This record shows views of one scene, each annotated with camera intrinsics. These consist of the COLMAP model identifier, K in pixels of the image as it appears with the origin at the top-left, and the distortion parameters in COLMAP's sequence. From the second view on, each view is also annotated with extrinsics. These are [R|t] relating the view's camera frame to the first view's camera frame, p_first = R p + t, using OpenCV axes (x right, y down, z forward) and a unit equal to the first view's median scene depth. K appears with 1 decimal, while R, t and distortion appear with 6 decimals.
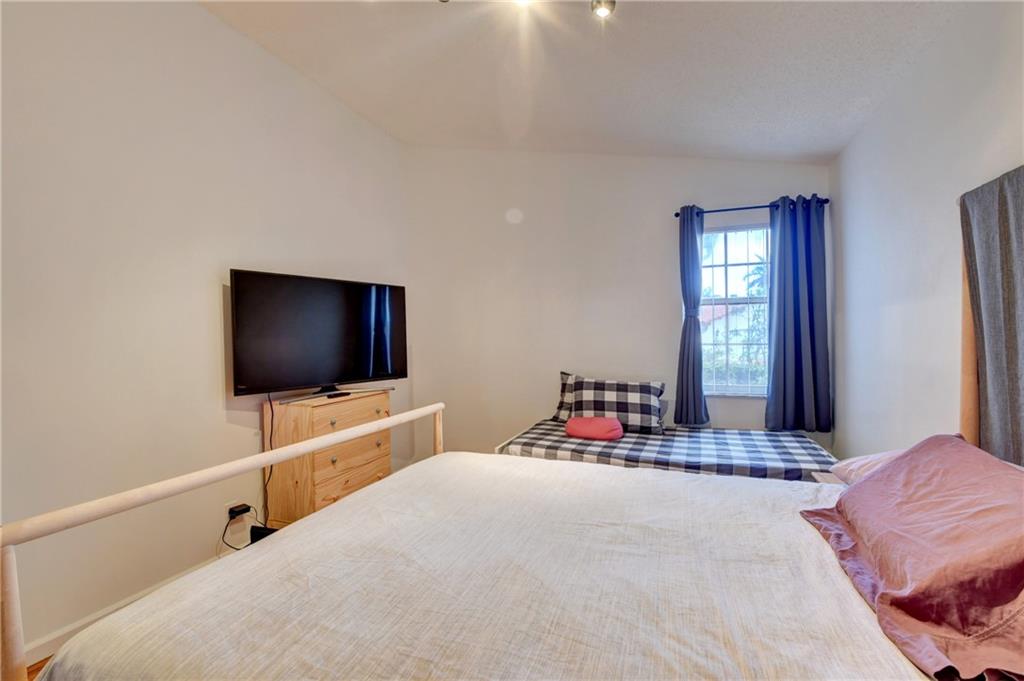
lens RADIAL K [[466.2, 0, 508.9], [0, 466.2, 341.8], [0, 0, 1]] dist [-0.012487, -0.016030]
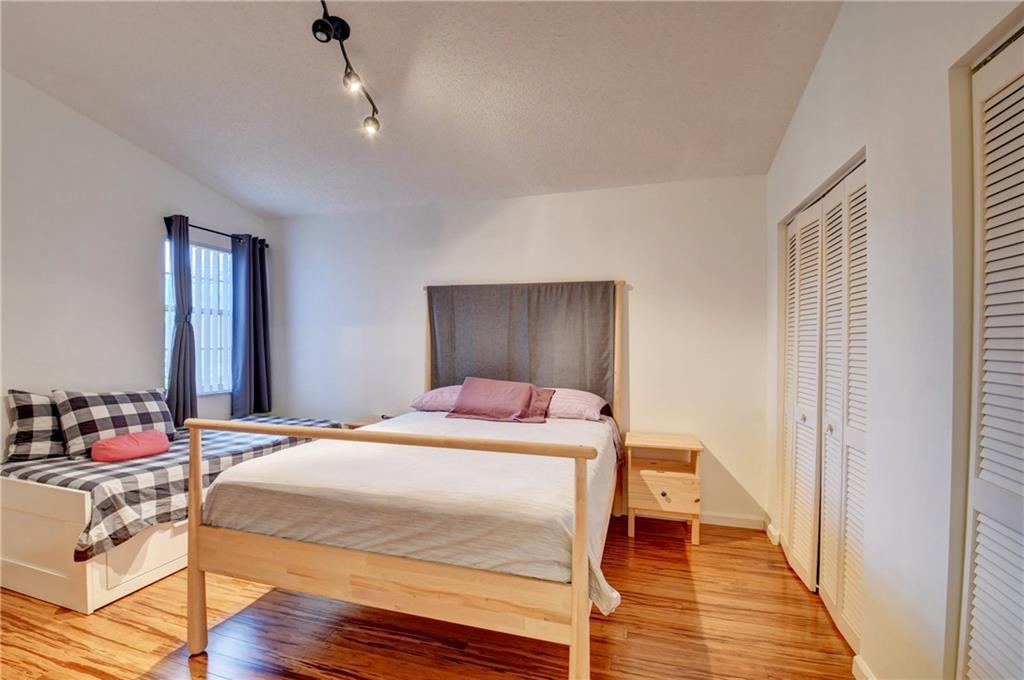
lens RADIAL K [[466.2, 0, 508.9], [0, 466.2, 341.3], [0, 0, 1]] dist [-0.012487, -0.016030]
pose [[-0.091905, 0.010942, 0.995708, -0.728425], [0.000556, 0.999940, -0.010937, -0.000417], [-0.995768, -0.000452, -0.091906, 0.378196]]
